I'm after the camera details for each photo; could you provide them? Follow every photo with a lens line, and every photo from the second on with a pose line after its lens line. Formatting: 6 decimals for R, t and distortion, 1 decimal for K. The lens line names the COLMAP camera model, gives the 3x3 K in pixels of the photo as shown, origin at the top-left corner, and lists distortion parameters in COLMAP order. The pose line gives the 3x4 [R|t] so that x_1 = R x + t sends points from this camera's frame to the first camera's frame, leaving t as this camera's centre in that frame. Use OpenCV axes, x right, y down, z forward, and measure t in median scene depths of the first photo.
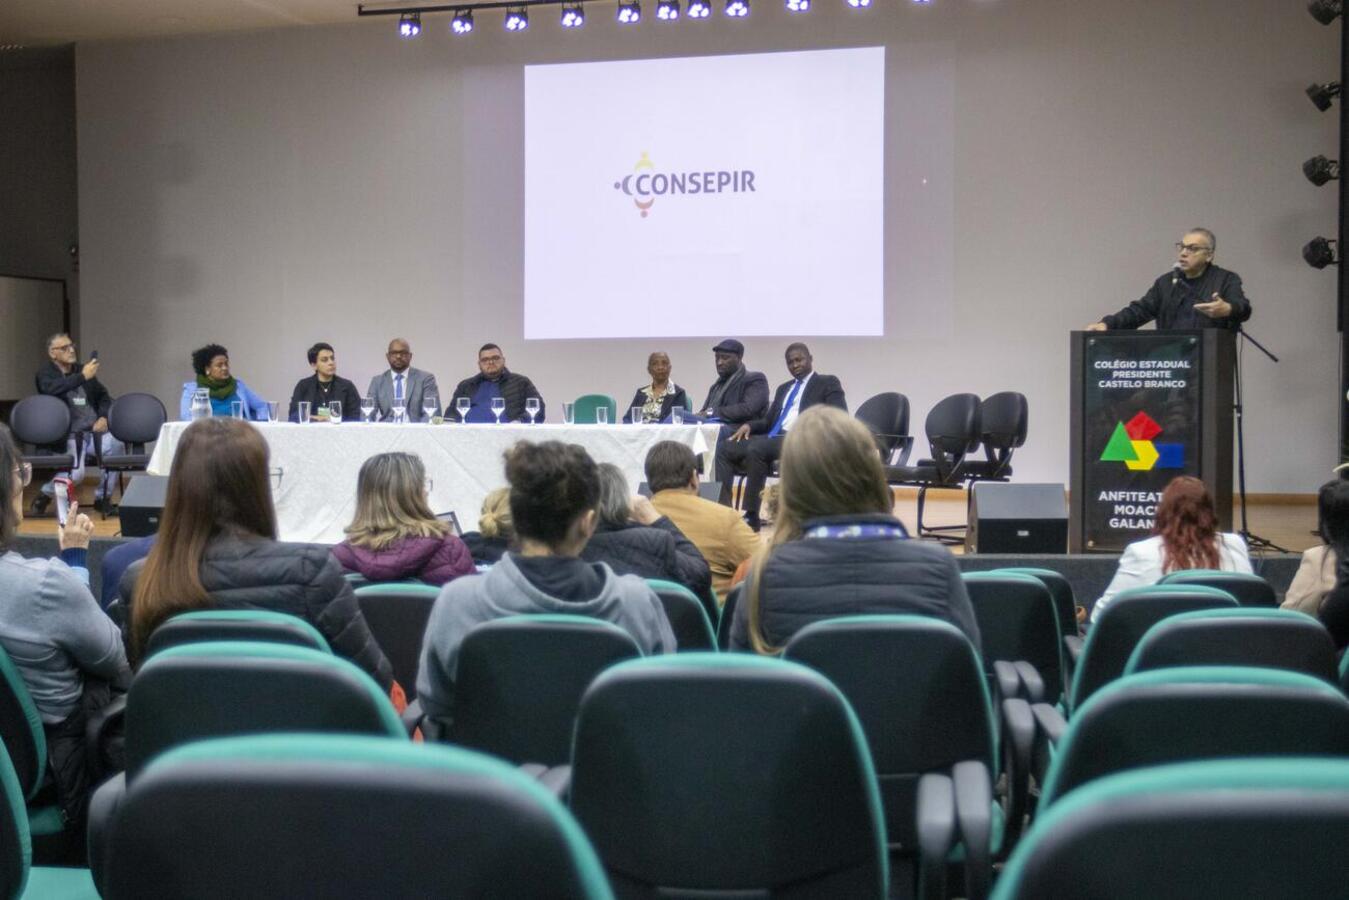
lens RADIAL K [[1769.6, 0, 667.0], [0, 1769.6, 451.6], [0, 0, 1]] dist [0.036142, 0.000000]
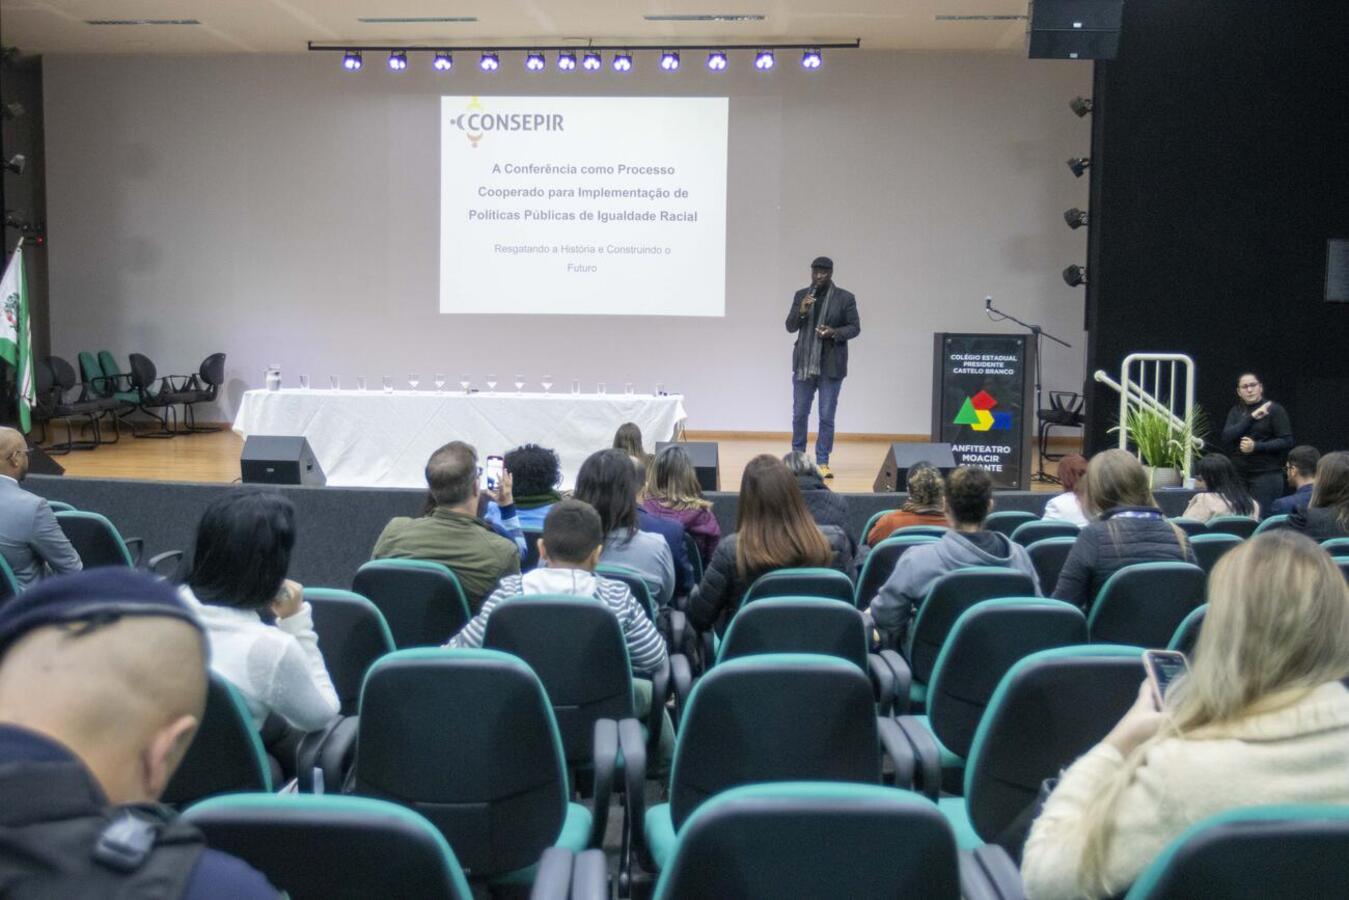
lens RADIAL K [[1499.9, 0, 678.1], [0, 1499.9, 443.9], [0, 0, 1]] dist [0.008270, 0.000000]
pose [[0.976286, -0.004705, 0.216435, -0.239183], [-0.005511, 0.998900, 0.046572, -0.034220], [-0.216416, -0.046660, 0.975186, -0.141778]]
